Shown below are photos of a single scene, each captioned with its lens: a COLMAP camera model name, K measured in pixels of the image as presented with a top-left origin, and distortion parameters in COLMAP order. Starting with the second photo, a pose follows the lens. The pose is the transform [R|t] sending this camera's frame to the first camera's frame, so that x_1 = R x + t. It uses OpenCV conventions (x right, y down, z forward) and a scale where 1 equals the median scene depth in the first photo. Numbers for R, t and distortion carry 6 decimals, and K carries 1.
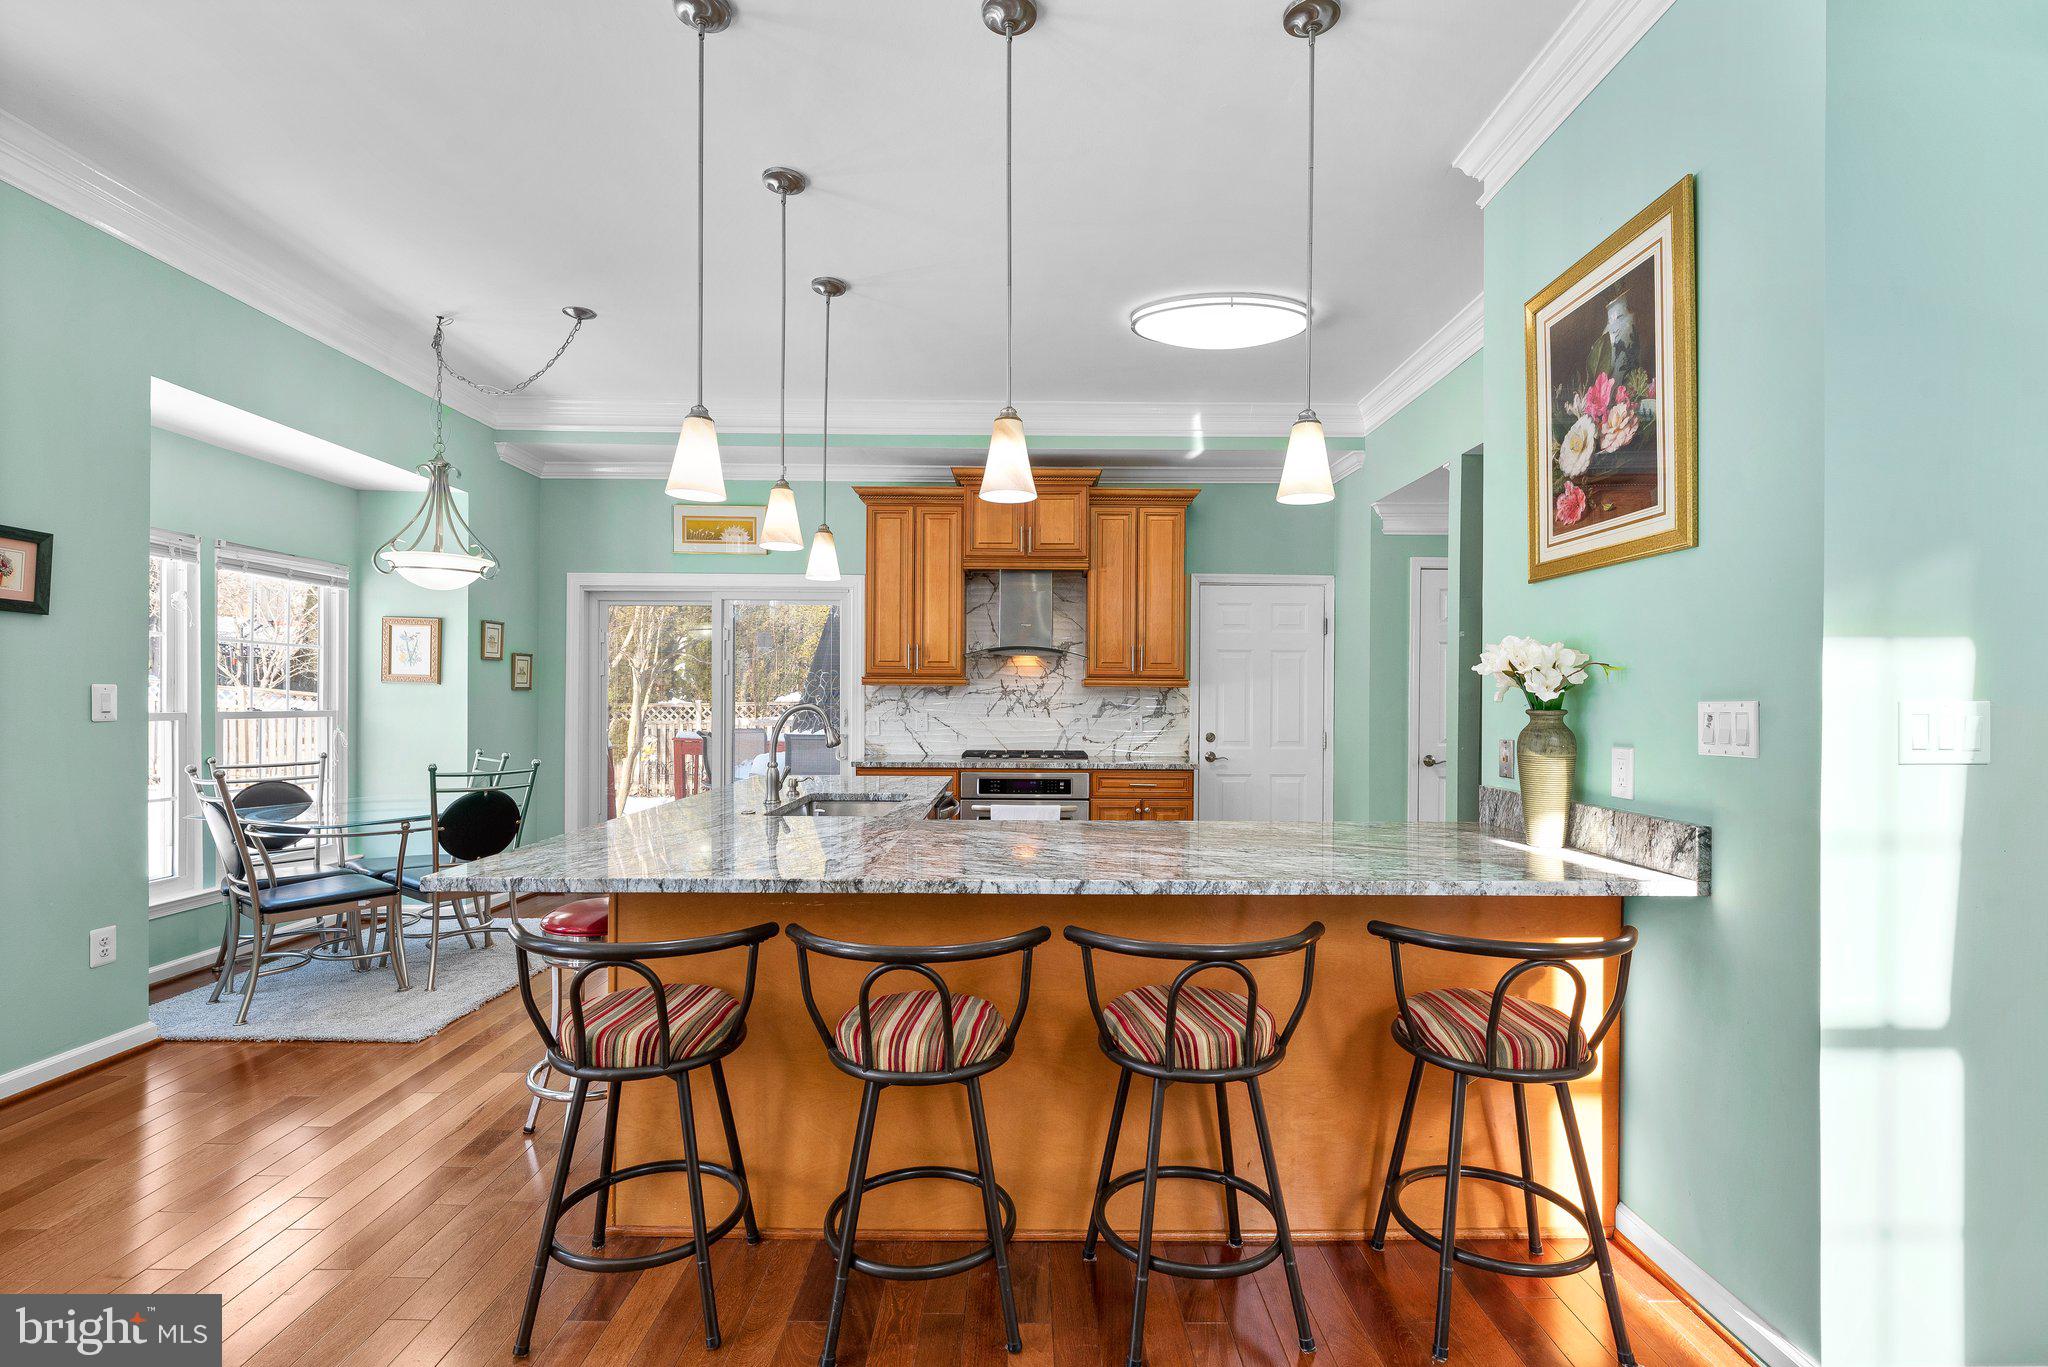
lens RADIAL K [[922.5, 0, 1031.4], [0, 922.5, 698.0], [0, 0, 1]] dist [0.000148, -0.000029]
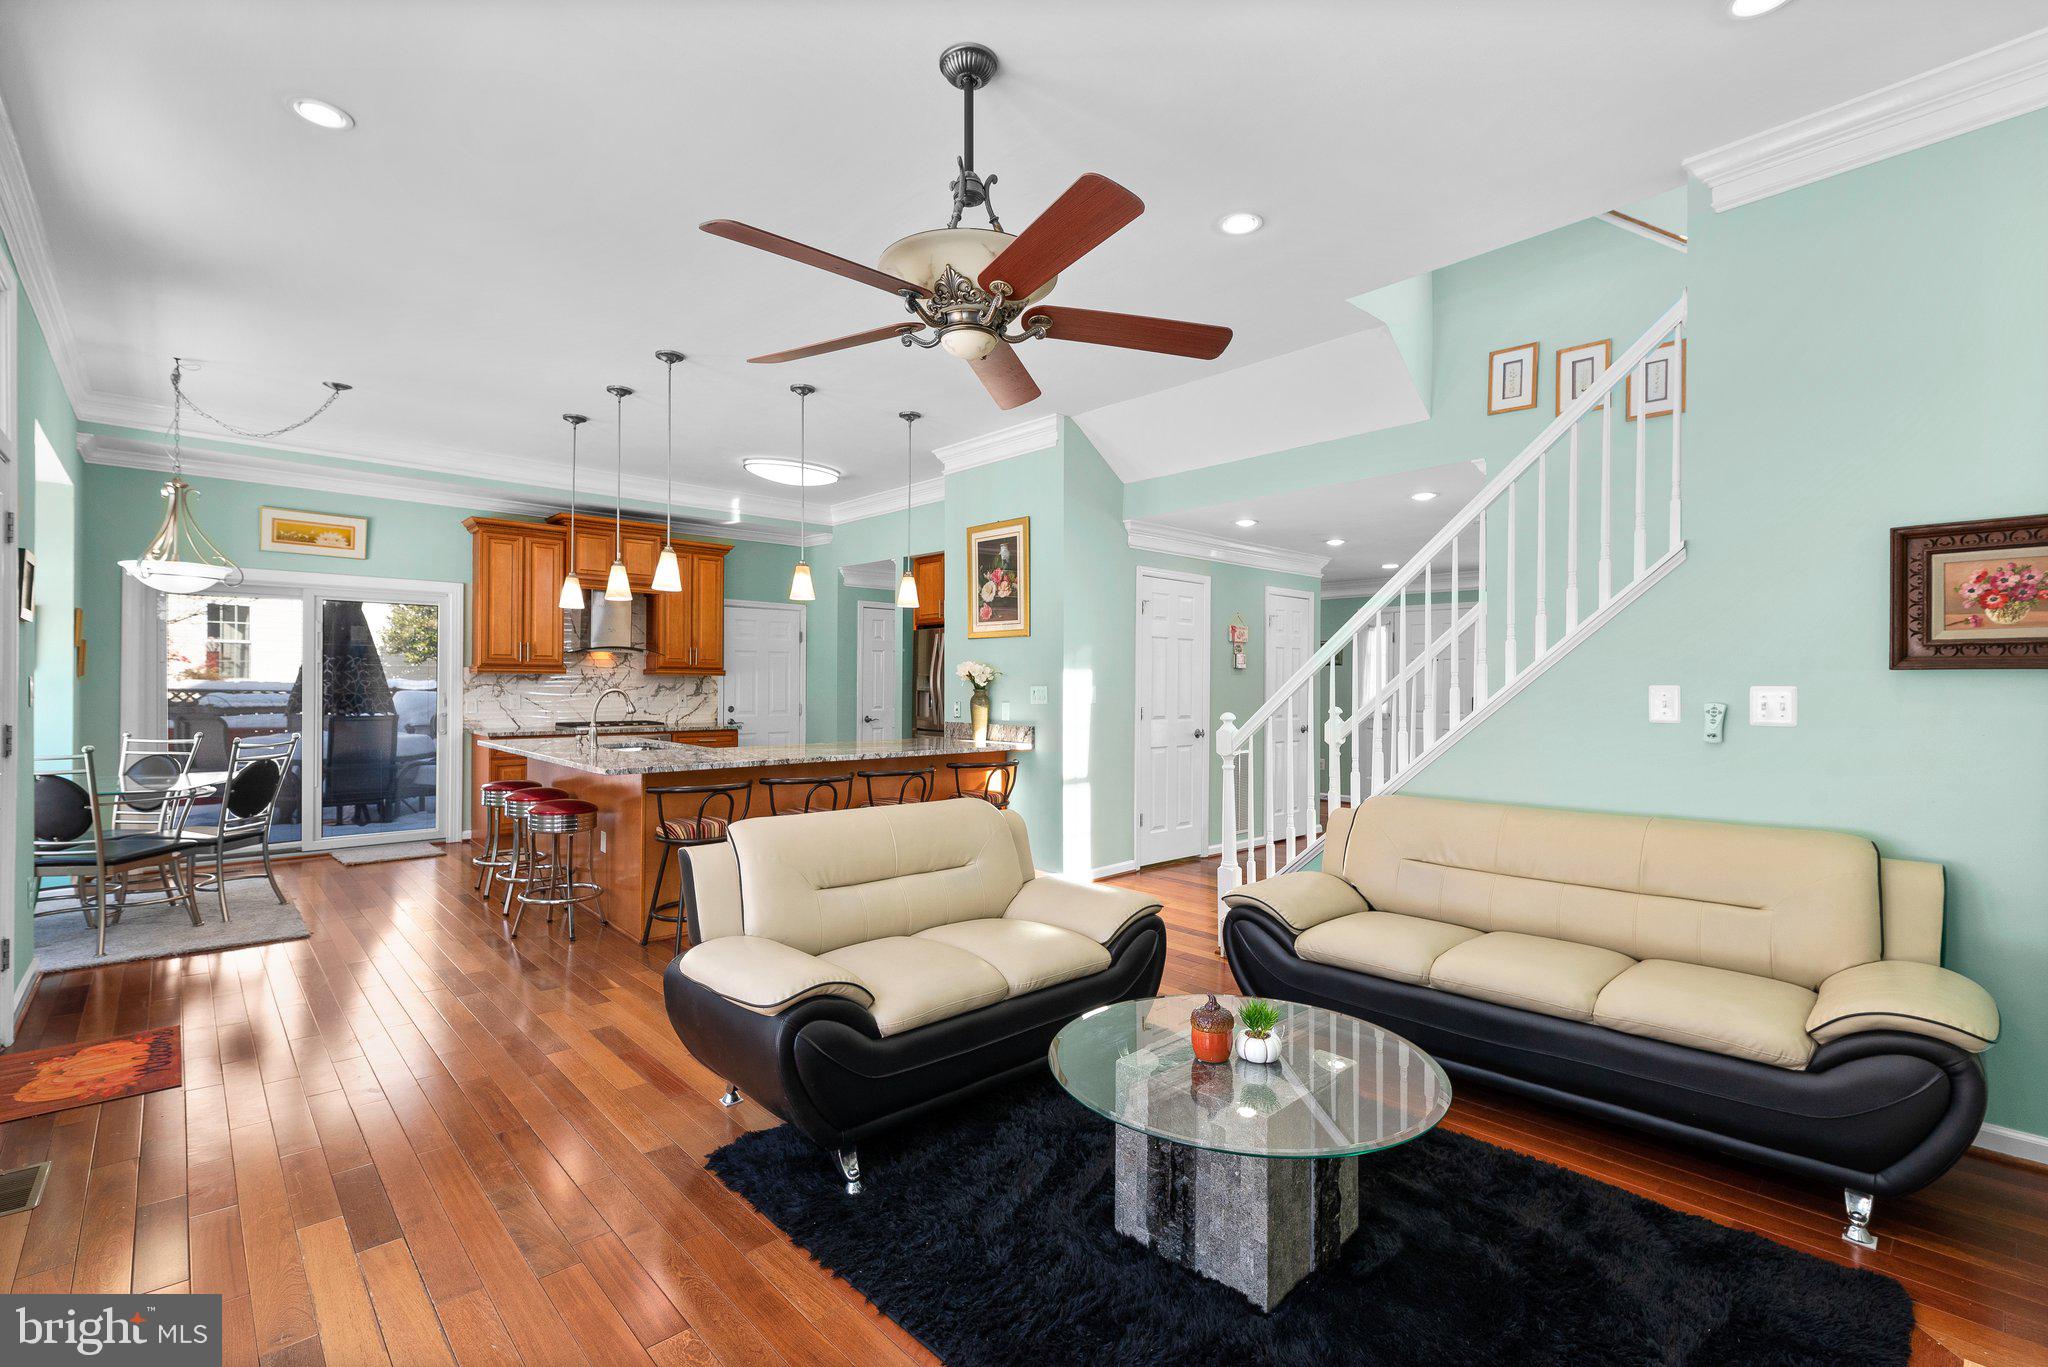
lens RADIAL K [[922.5, 0, 1031.4], [0, 922.5, 698.0], [0, 0, 1]] dist [0.000148, -0.000029]
pose [[0.735581, -0.012841, 0.677315, -1.132666], [-0.002218, 0.999769, 0.021363, -0.020169], [-0.677433, -0.017216, 0.735383, -1.056072]]
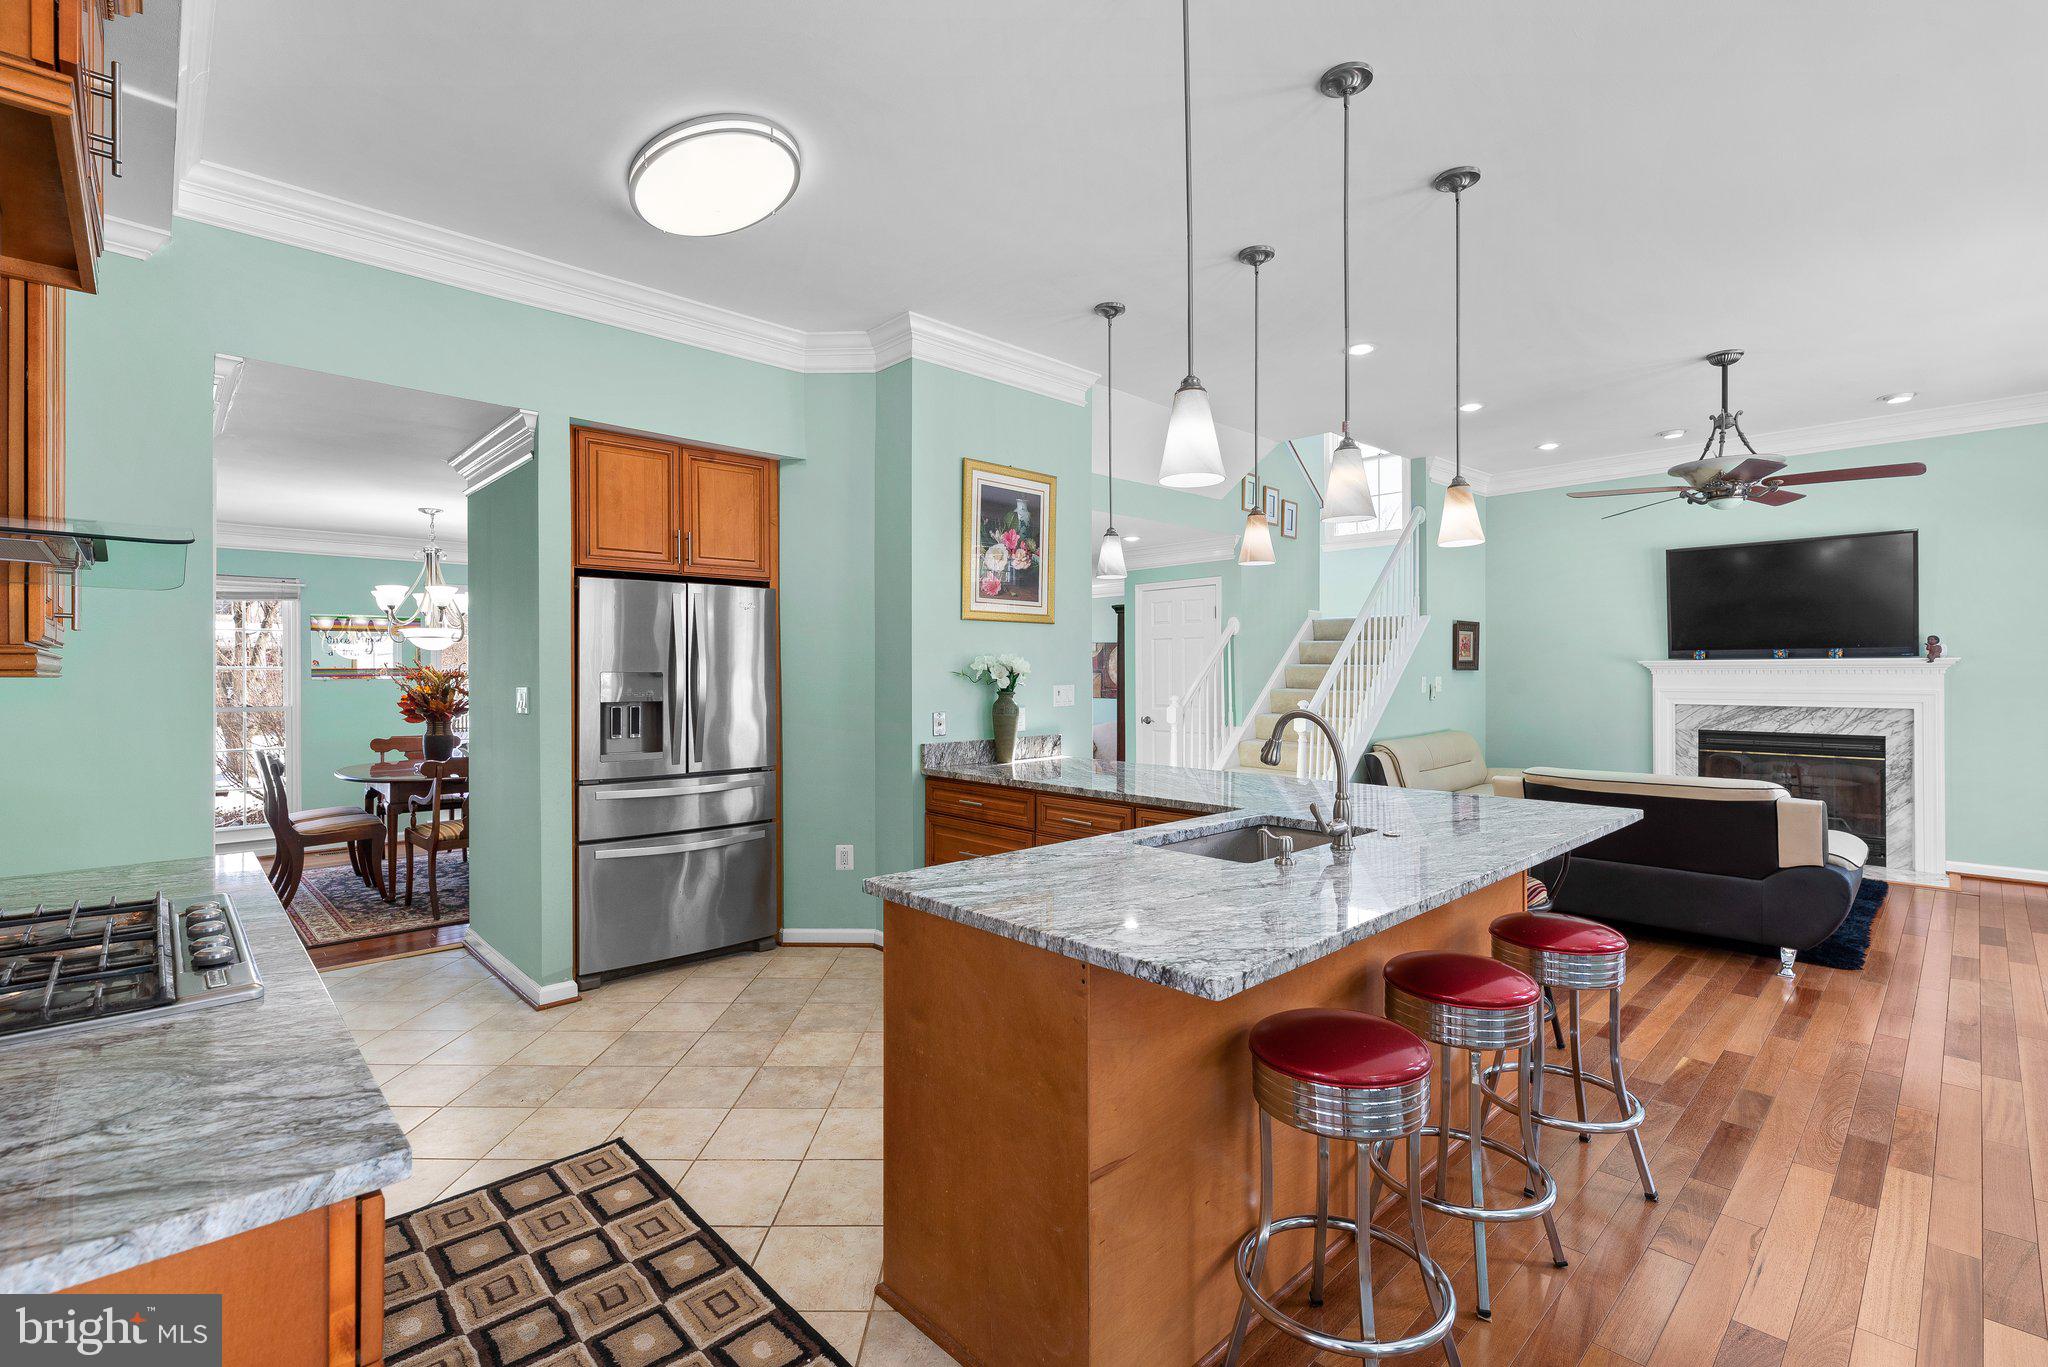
lens RADIAL K [[912.3, 0, 1029.7], [0, 912.3, 682.6], [0, 0, 1]] dist [0.002265, 0.000543]
pose [[-0.687756, -0.014928, 0.725788, -0.868406], [-0.004425, 0.999856, 0.016372, -0.037760], [-0.725928, 0.008048, -0.687723, 2.285827]]
